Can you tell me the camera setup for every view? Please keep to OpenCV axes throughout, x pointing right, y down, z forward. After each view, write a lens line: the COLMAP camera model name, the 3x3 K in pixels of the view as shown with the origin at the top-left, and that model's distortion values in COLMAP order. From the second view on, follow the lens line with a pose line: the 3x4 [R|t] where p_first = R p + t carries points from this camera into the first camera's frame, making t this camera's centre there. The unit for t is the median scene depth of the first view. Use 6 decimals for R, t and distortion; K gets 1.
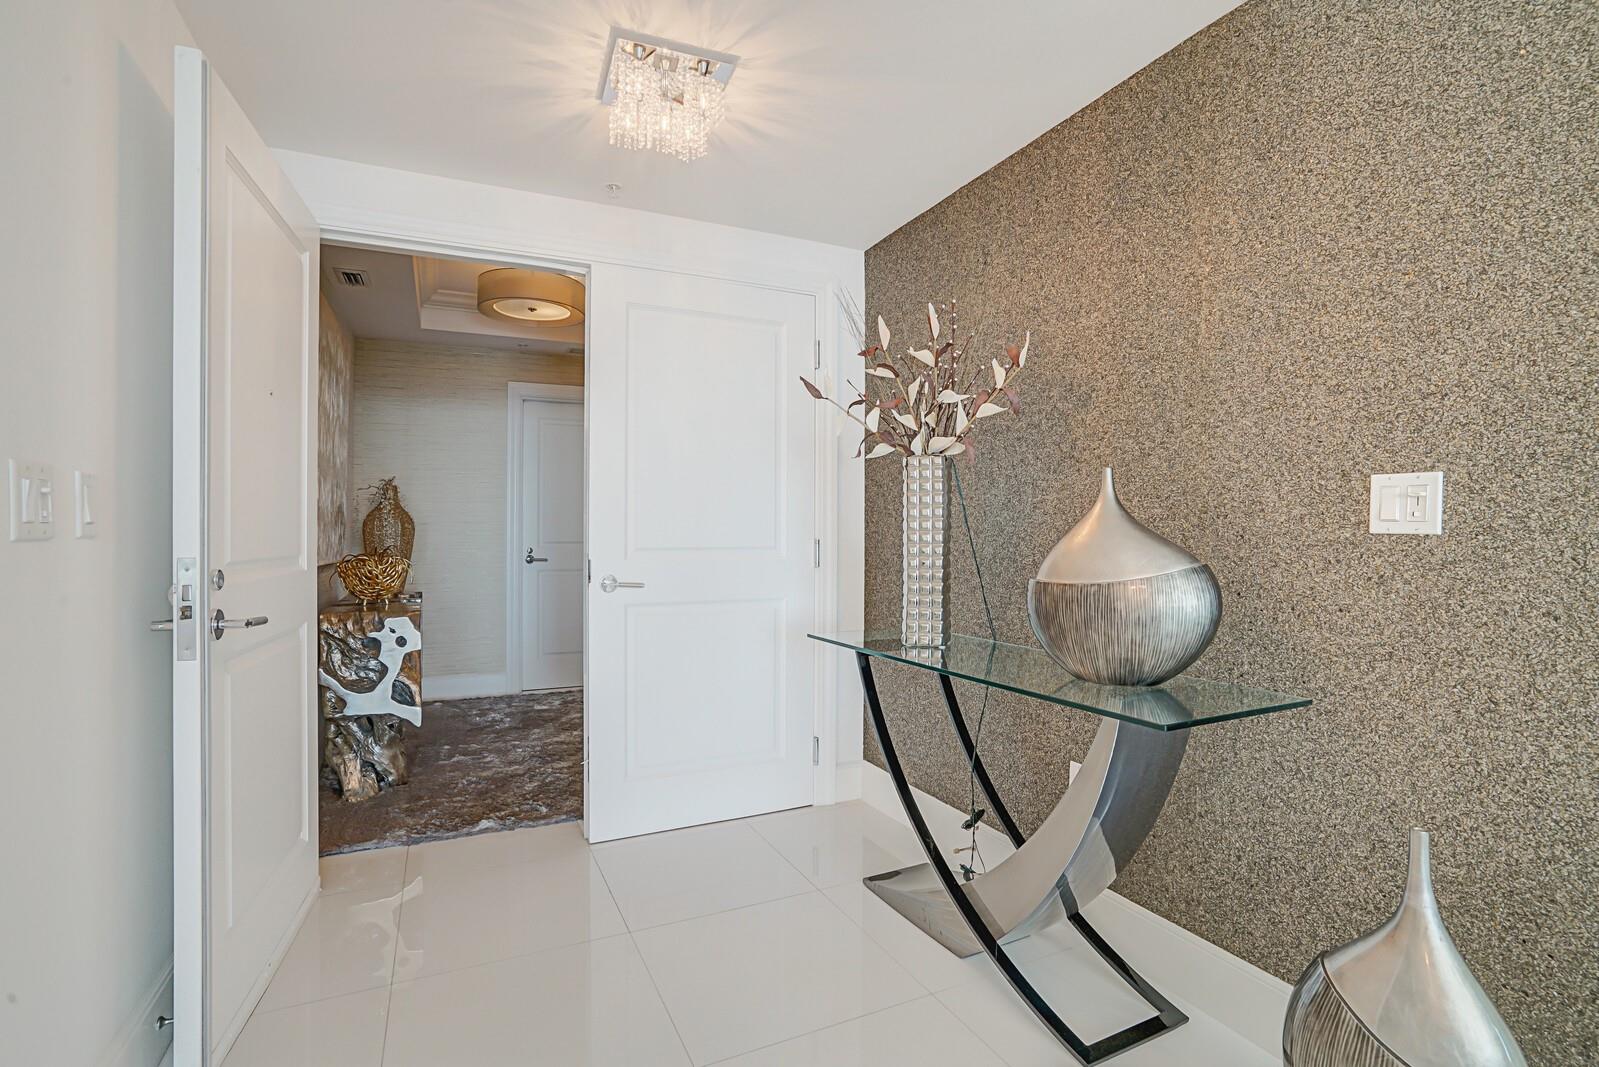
lens RADIAL K [[769.1, 0, 790.5], [0, 769.1, 534.2], [0, 0, 1]] dist [-0.044830, 0.017310]
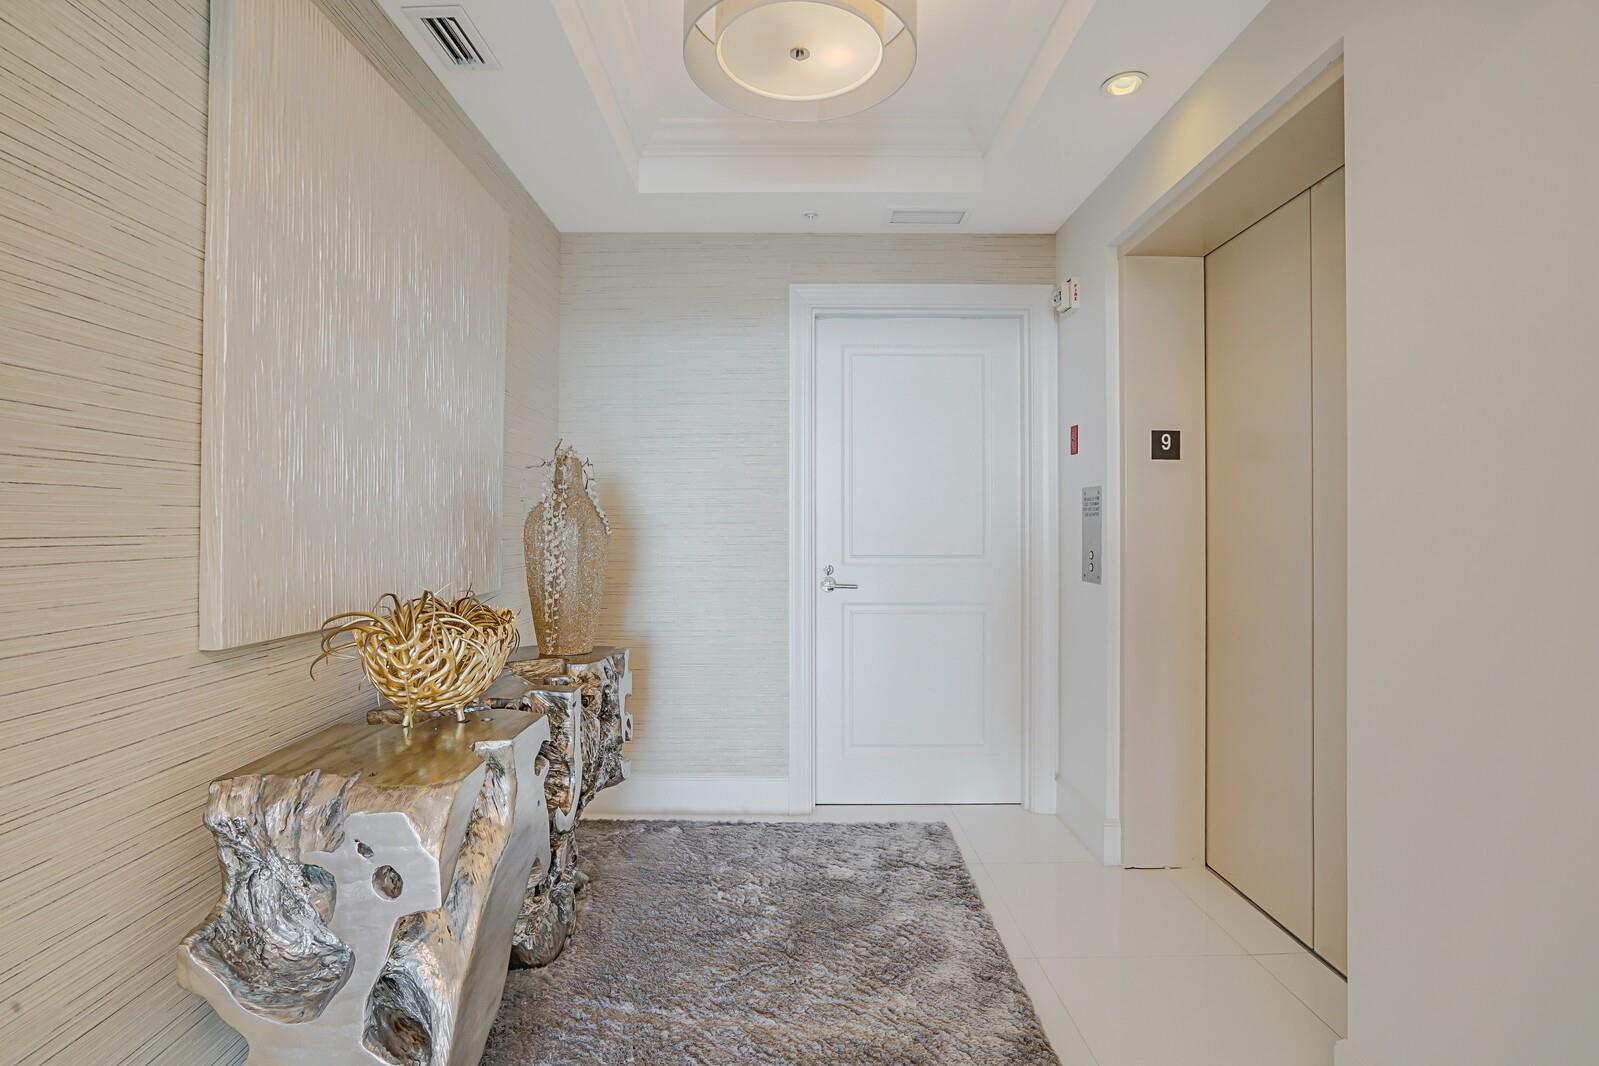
lens RADIAL K [[769.1, 0, 789.9], [0, 769.1, 528.9], [0, 0, 1]] dist [-0.044830, 0.017310]
pose [[0.908700, -0.007599, -0.417380, -0.184401], [0.007374, 0.999970, -0.002152, -0.013237], [0.417384, -0.001122, 0.908729, 0.688175]]
